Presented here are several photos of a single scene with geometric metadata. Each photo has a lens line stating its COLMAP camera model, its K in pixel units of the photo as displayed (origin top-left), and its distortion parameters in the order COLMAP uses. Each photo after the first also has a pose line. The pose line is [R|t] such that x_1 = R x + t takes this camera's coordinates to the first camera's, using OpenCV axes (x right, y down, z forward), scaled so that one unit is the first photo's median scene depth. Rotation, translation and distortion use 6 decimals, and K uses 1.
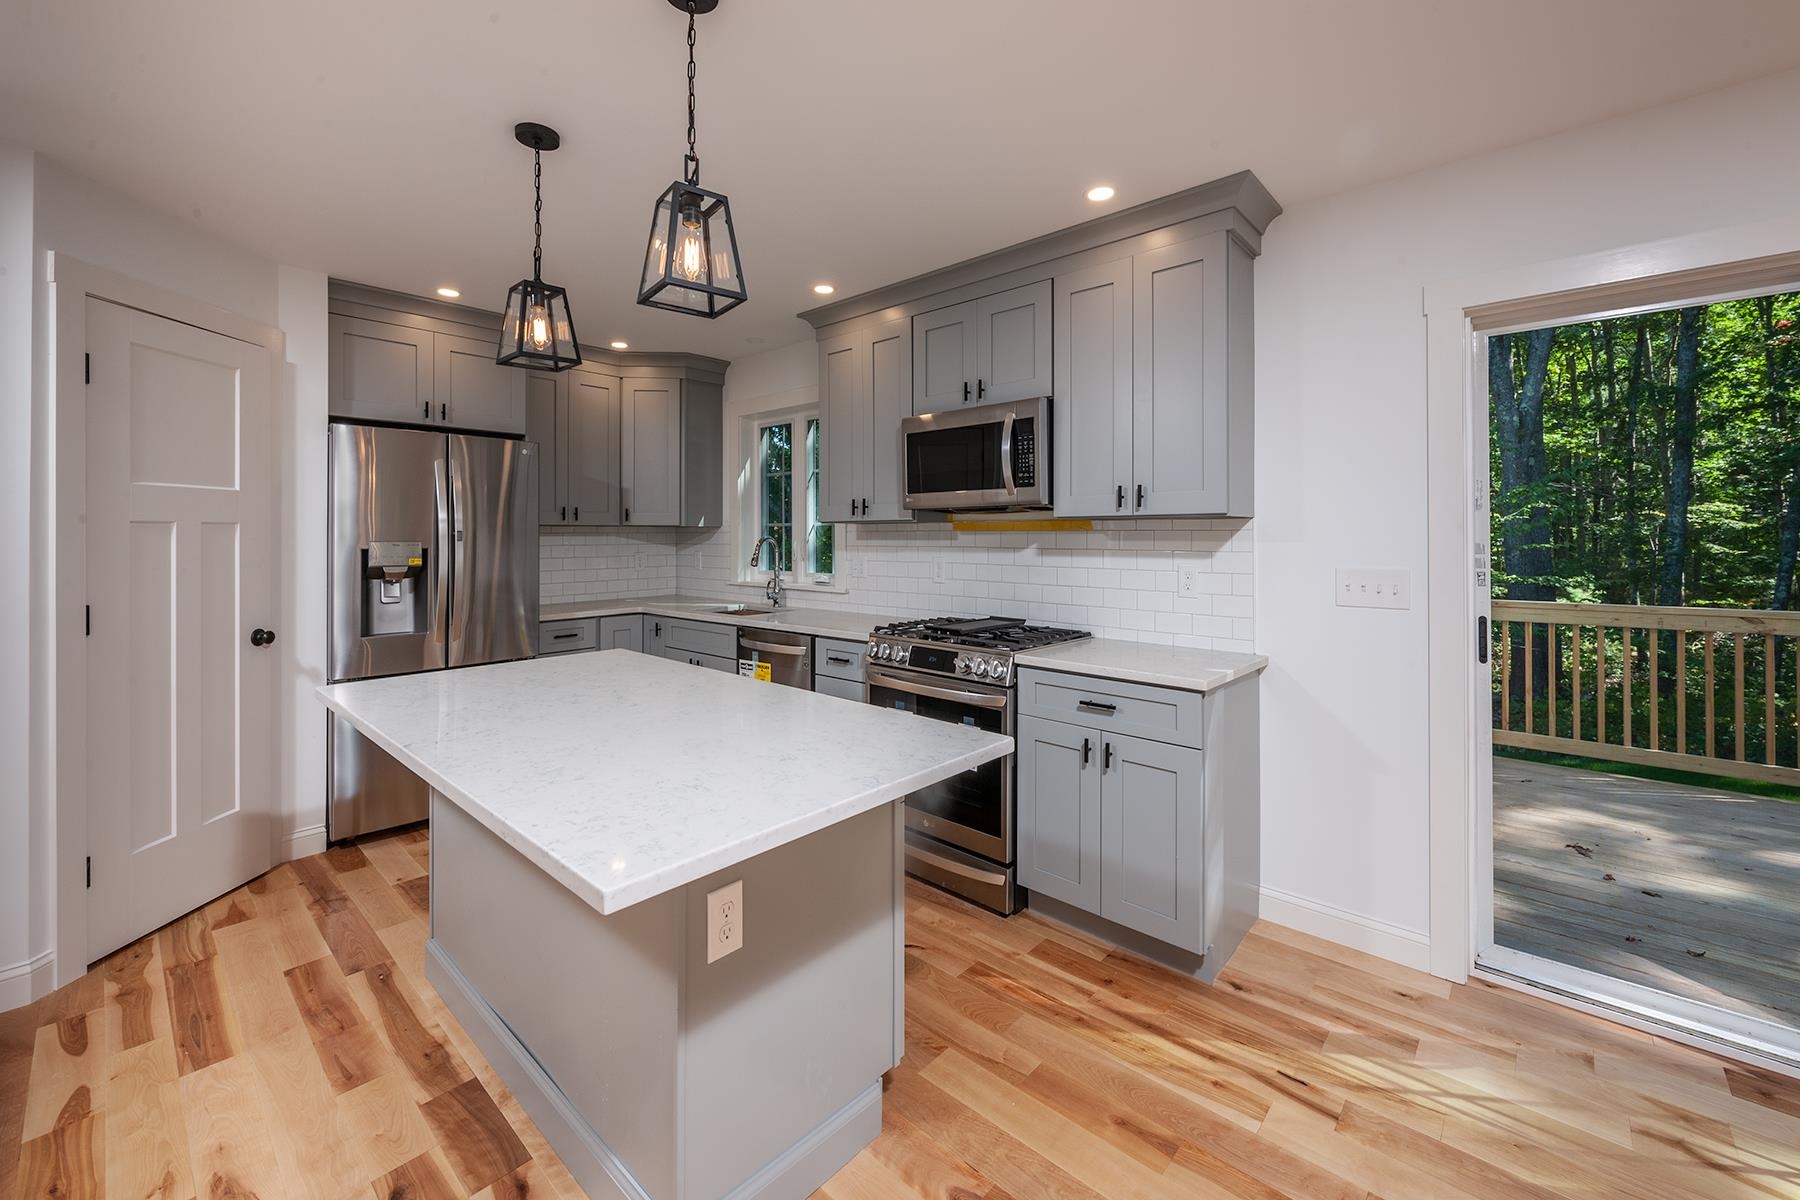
lens RADIAL K [[722.3, 0, 896.0], [0, 722.3, 536.7], [0, 0, 1]] dist [-0.000006, -0.000149]
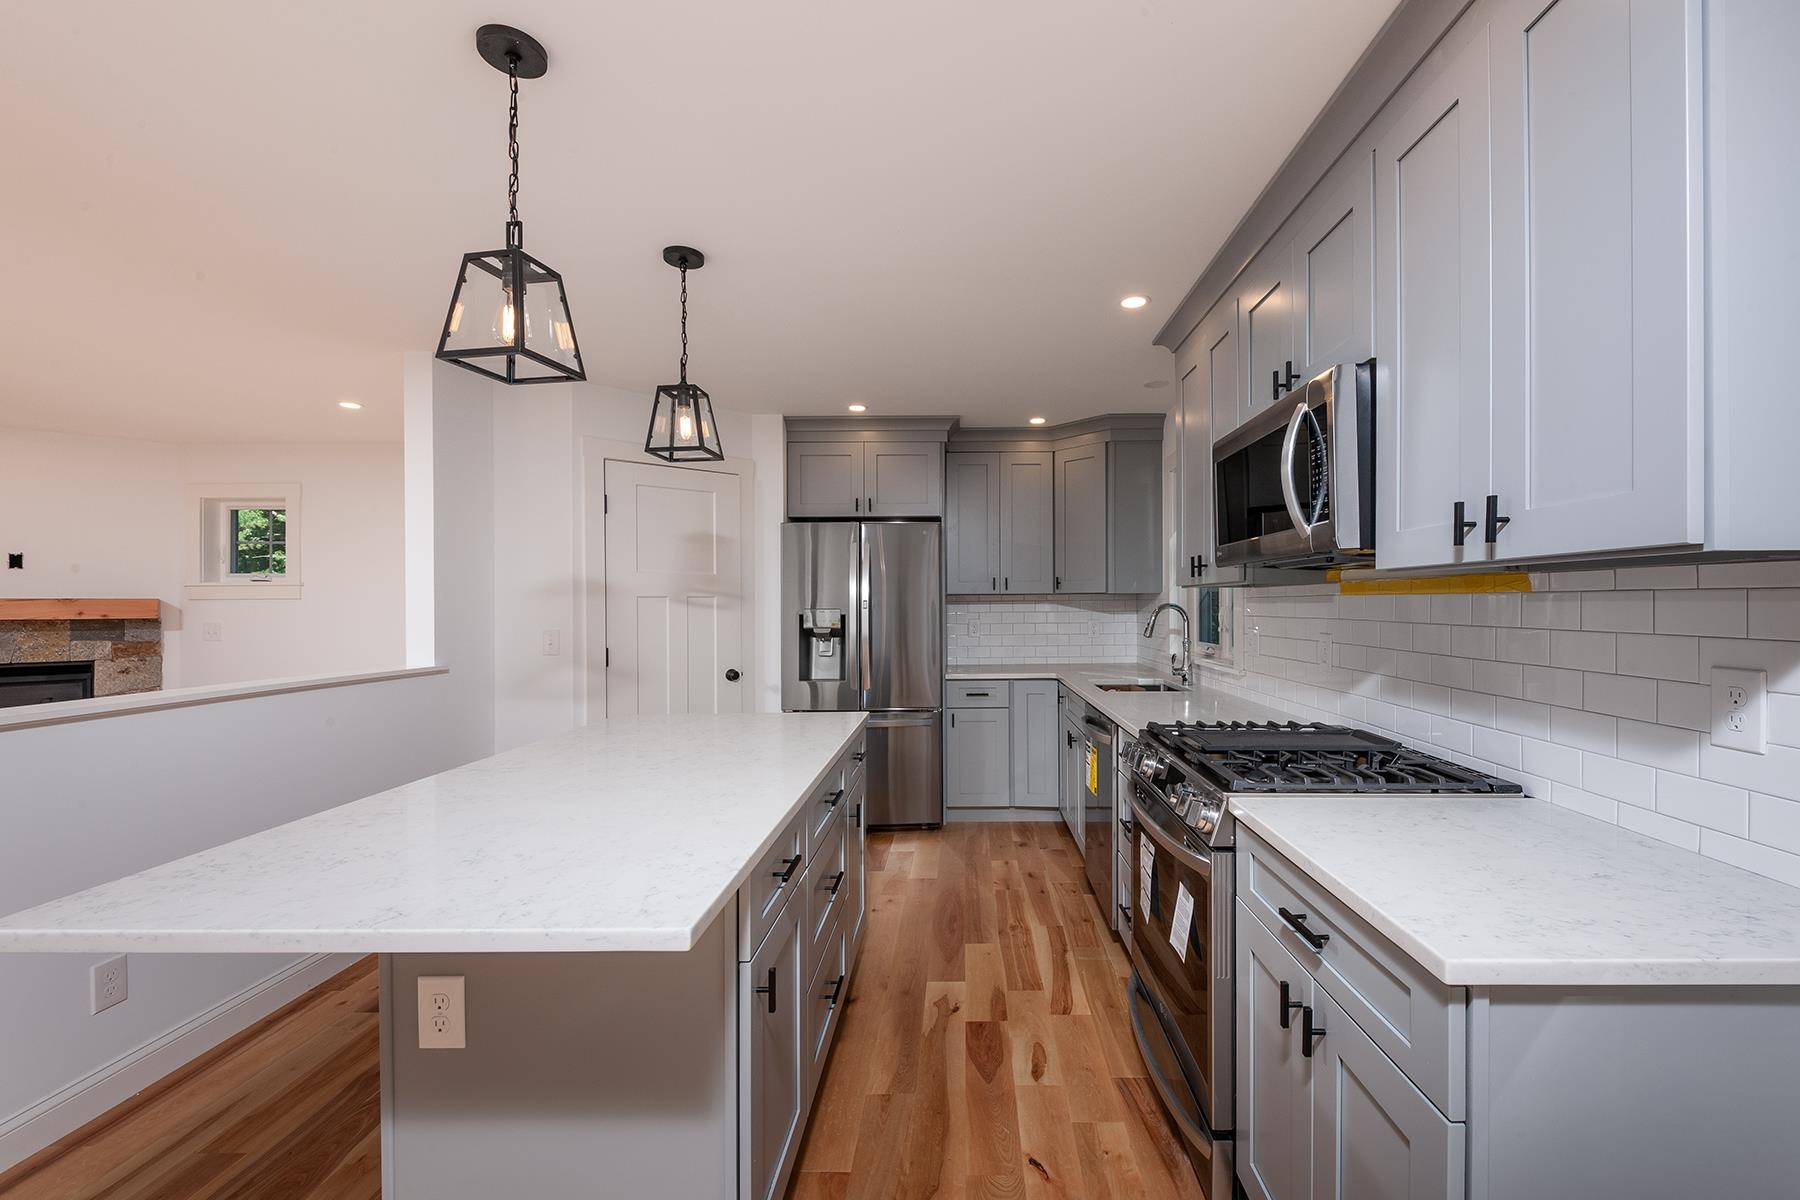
lens RADIAL K [[665.7, 0, 936.2], [0, 665.7, 605.7], [0, 0, 1]] dist [-0.000757, -0.000133]
pose [[0.673743, -0.000319, -0.738966, 0.337800], [0.003530, 0.999990, 0.002787, -0.002101], [0.738957, -0.004486, 0.673737, 0.352998]]
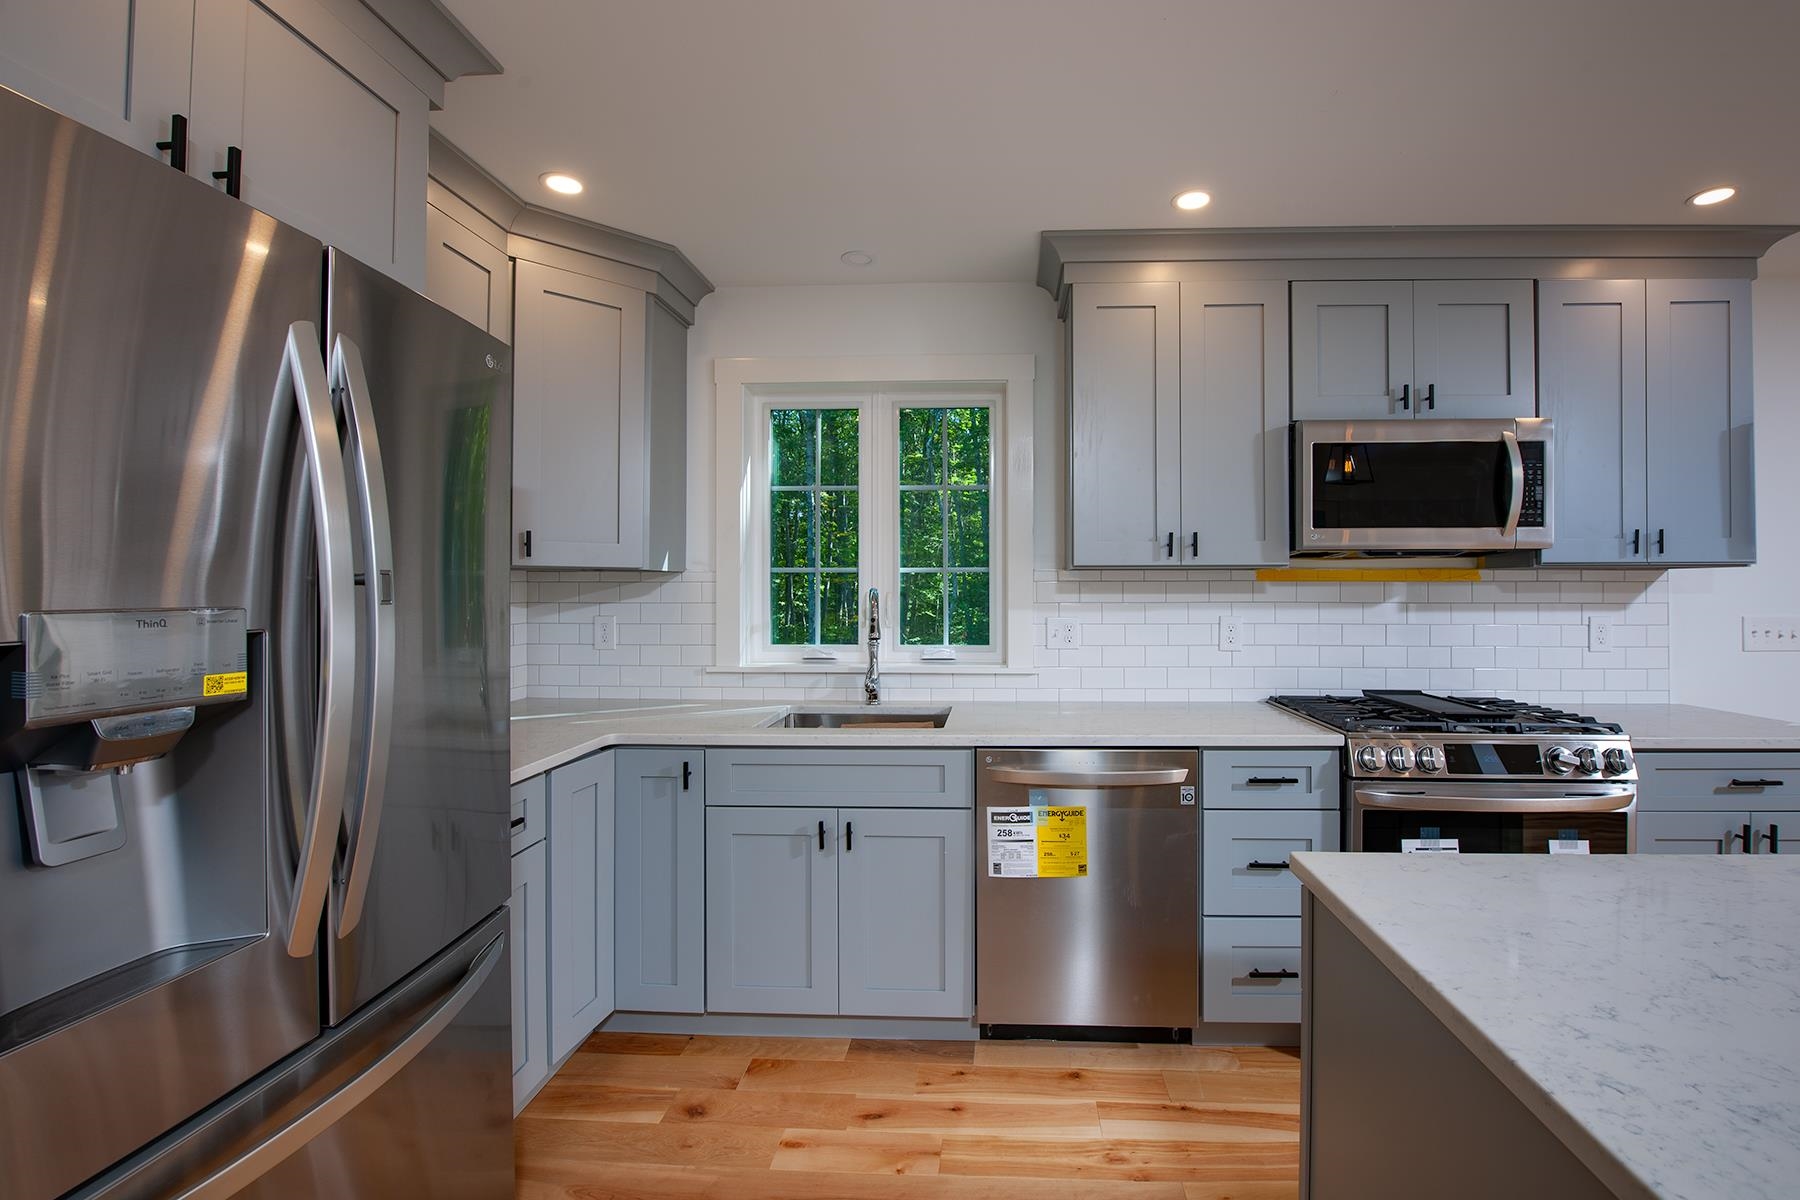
lens RADIAL K [[760.2, 0, 961.4], [0, 760.2, 562.1], [0, 0, 1]] dist [-0.025724, -0.000071]
pose [[0.771846, 0.021960, 0.635431, -0.727817], [0.001259, 0.999349, -0.036065, 0.000312], [-0.635809, 0.028636, 0.771315, 0.657394]]
